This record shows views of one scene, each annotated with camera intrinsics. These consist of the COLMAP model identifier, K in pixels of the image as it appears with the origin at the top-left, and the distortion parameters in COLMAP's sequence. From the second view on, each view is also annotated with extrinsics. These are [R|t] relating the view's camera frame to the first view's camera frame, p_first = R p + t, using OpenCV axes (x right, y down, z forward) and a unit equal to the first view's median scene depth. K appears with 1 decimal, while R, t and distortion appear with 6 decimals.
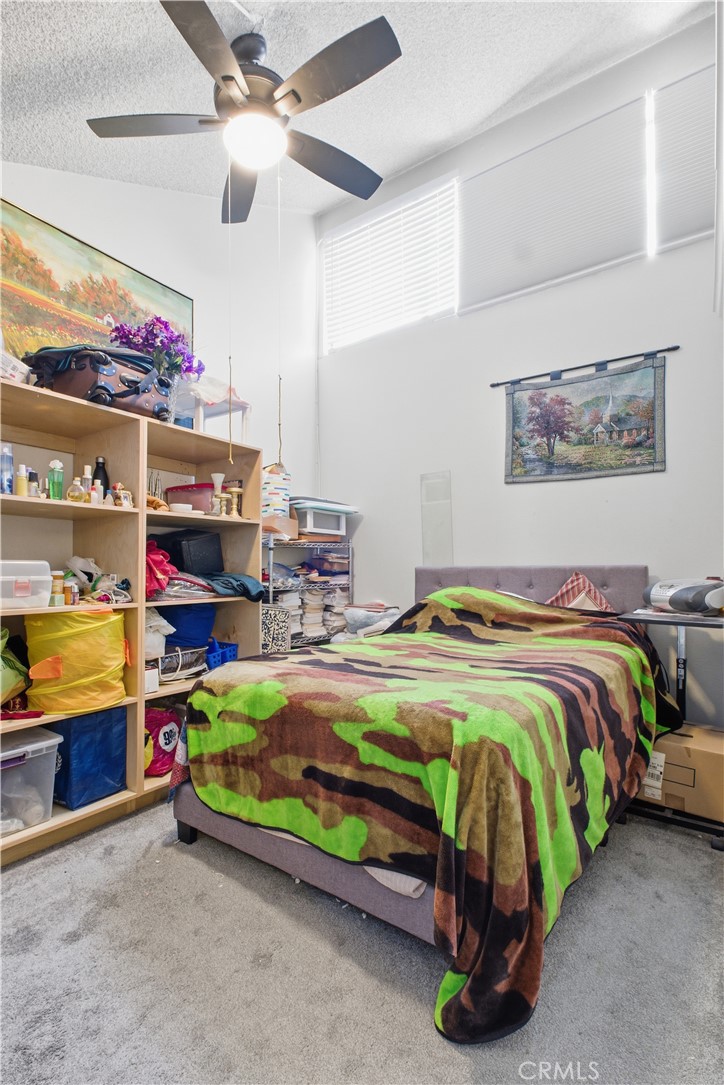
lens RADIAL K [[495.3, 0, 359.7], [0, 495.3, 568.0], [0, 0, 1]] dist [-0.003489, 0.000142]
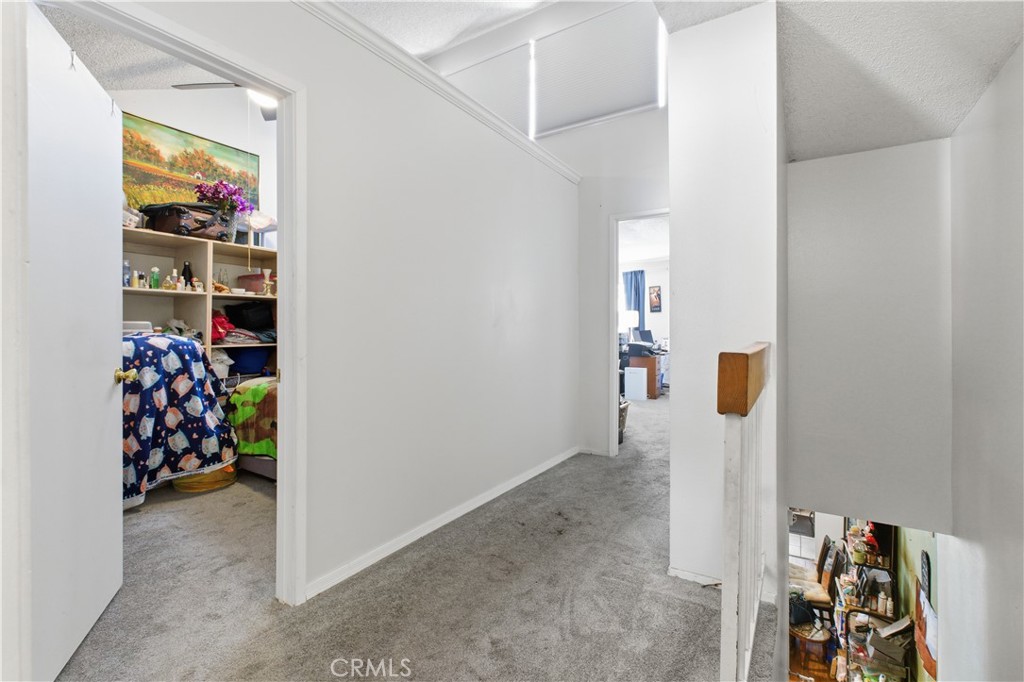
lens RADIAL K [[452.5, 0, 511.5], [0, 452.5, 331.6], [0, 0, 1]] dist [-0.002506, -0.000283]
pose [[0.999532, 0.004621, 0.030241, 0.583649], [-0.004835, 0.999964, 0.007016, 0.003998], [-0.030207, -0.007159, 0.999518, -0.639415]]
